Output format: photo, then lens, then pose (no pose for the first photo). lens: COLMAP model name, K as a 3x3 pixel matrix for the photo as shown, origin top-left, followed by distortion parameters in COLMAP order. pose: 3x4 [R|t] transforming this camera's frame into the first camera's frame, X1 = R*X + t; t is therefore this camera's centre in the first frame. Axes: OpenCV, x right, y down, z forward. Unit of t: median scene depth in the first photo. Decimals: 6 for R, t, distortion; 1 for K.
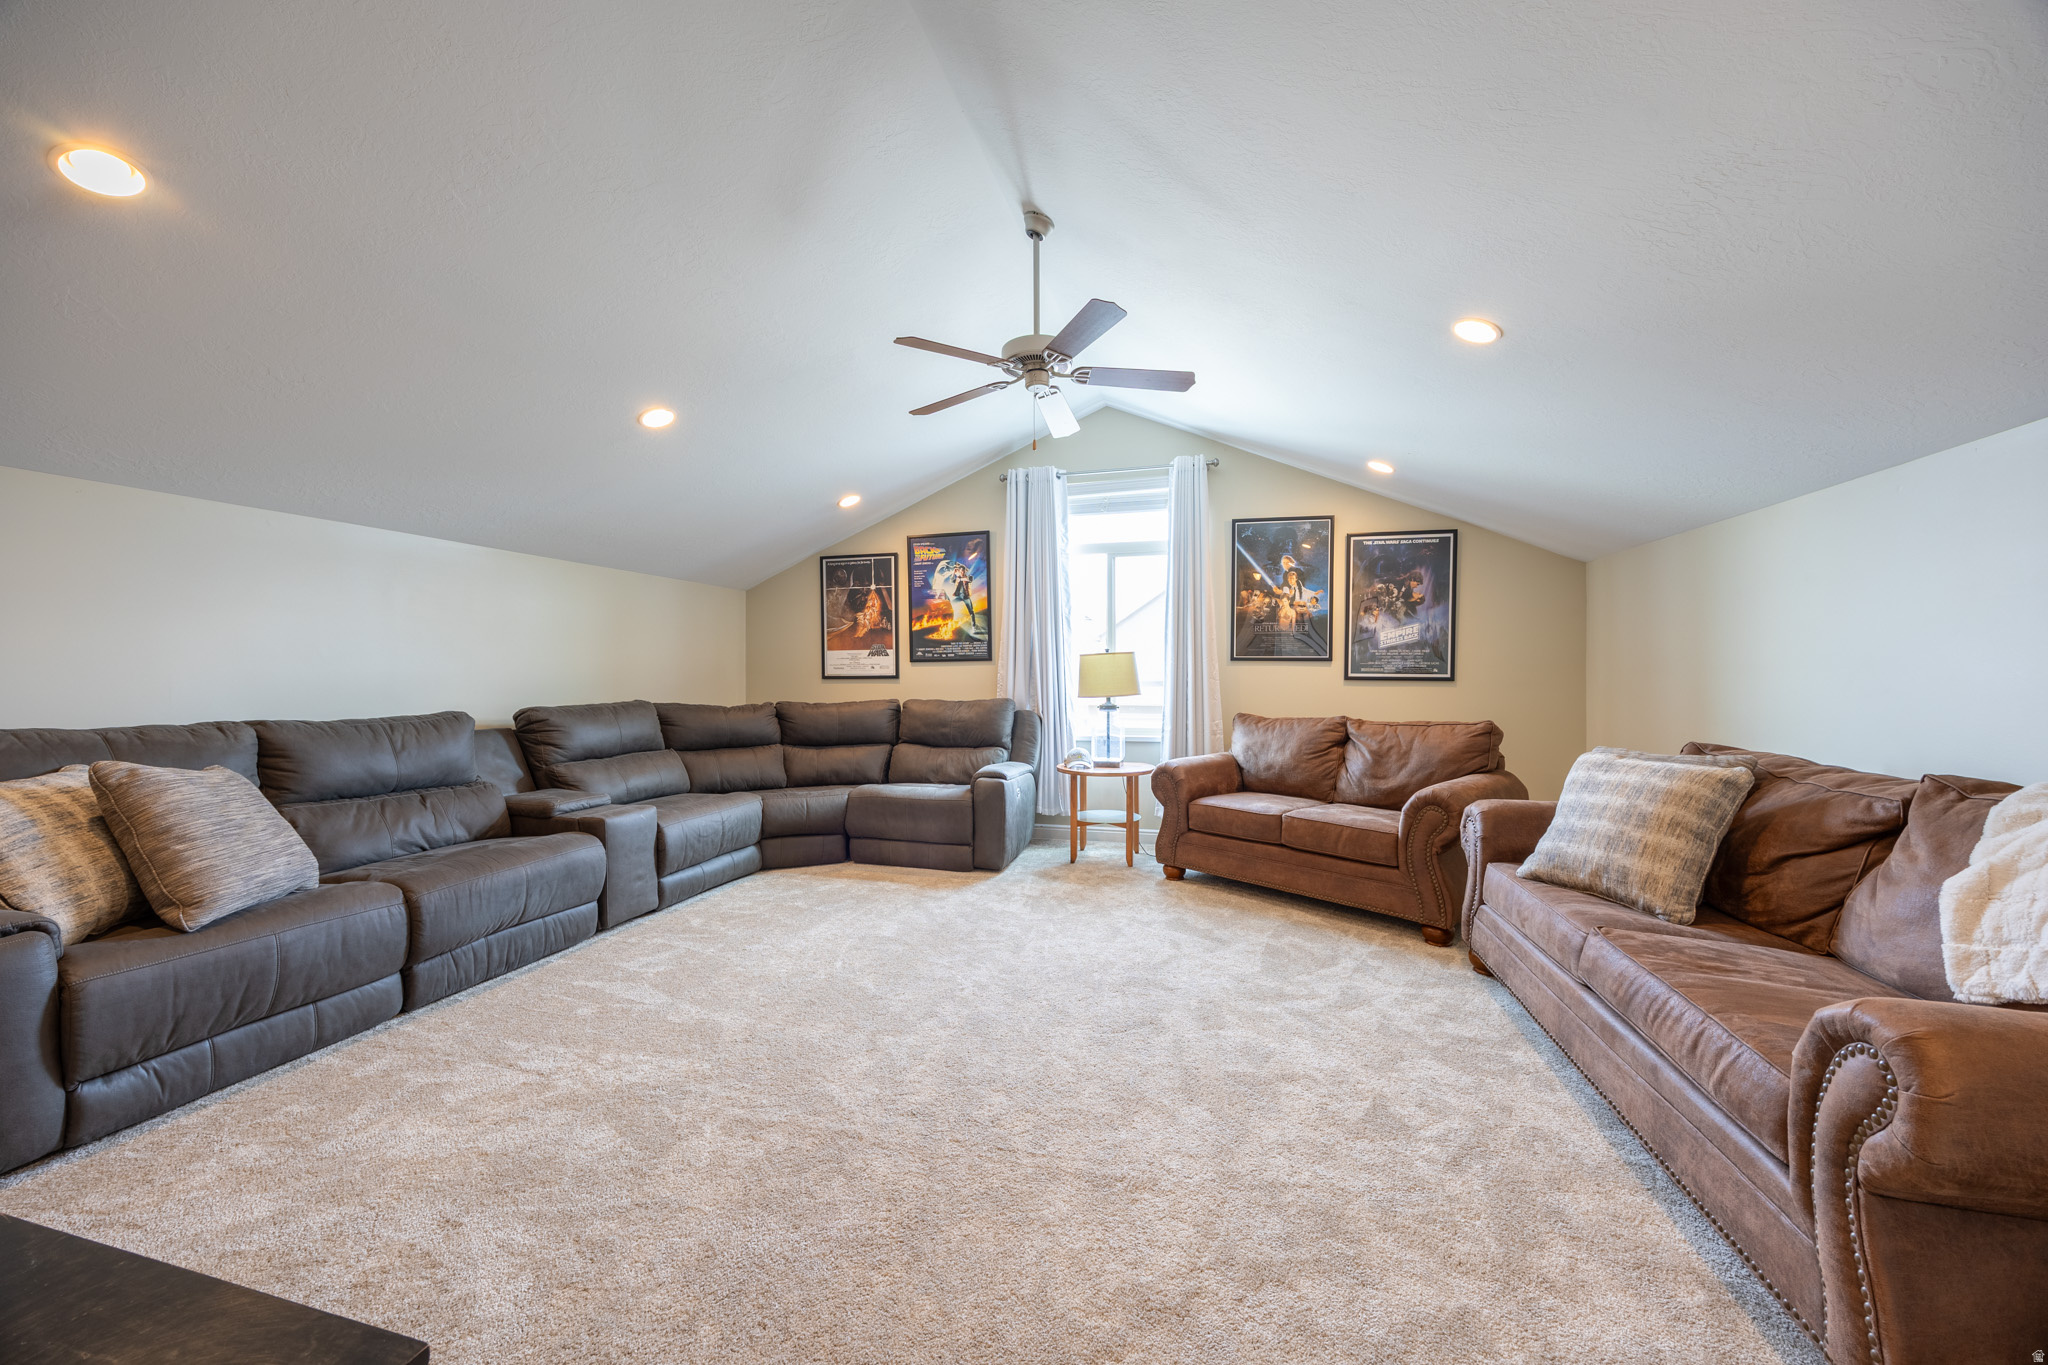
lens RADIAL K [[773.6, 0, 1020.8], [0, 773.6, 681.8], [0, 0, 1]] dist [-0.005298, 0.000628]
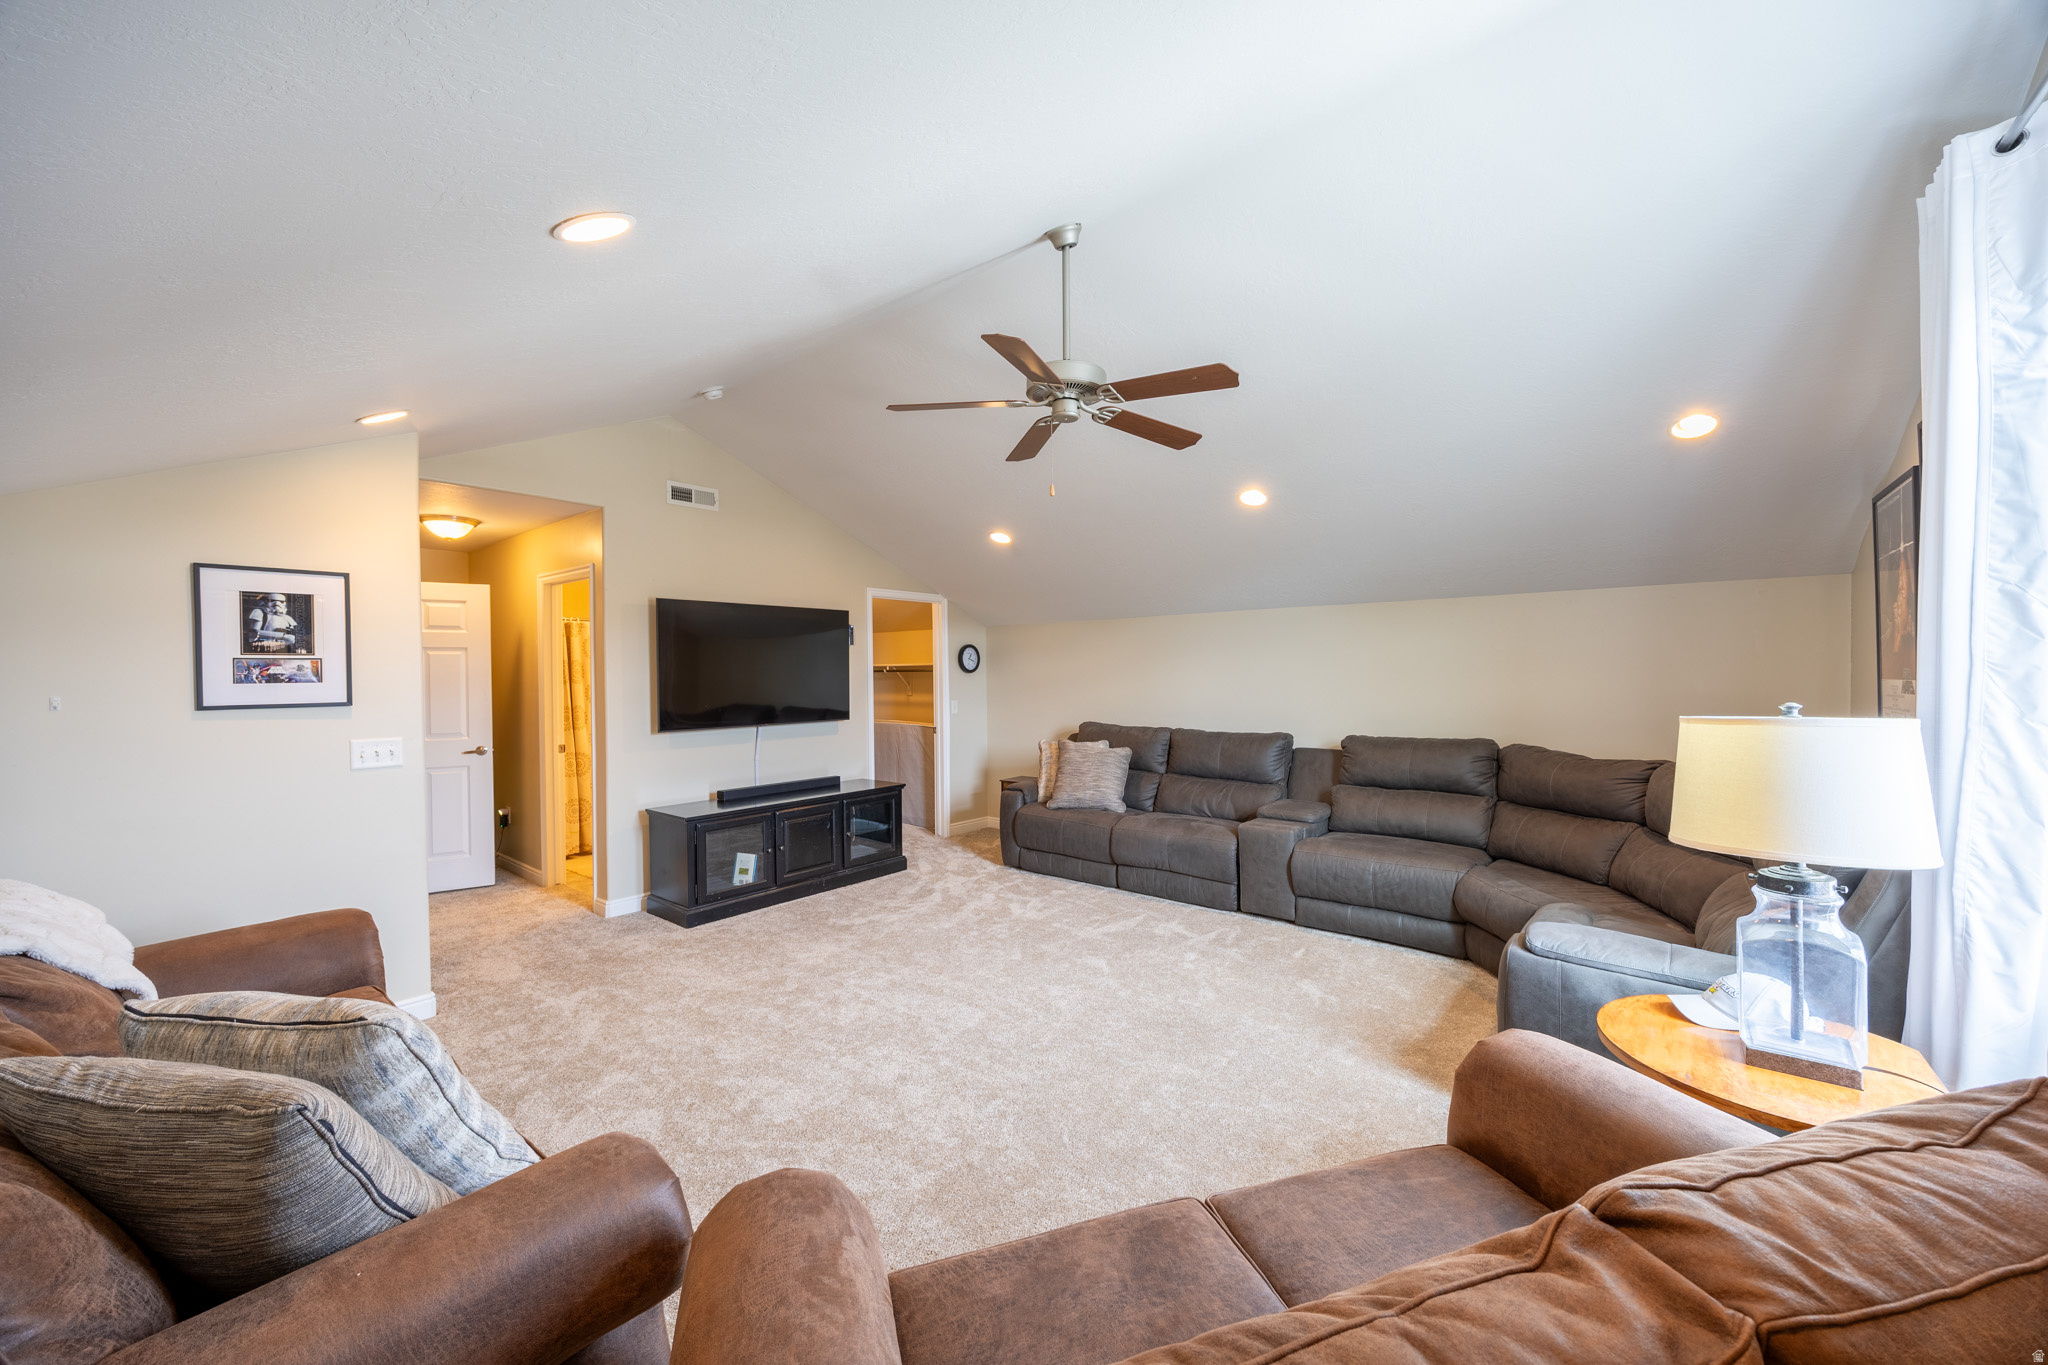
lens RADIAL K [[773.6, 0, 1020.9], [0, 773.6, 690.2], [0, 0, 1]] dist [-0.005298, 0.000628]
pose [[-0.427063, 0.012677, -0.904133, 0.641281], [-0.003481, 0.999871, 0.015664, -0.050503], [0.904215, 0.009836, -0.426964, 1.033826]]
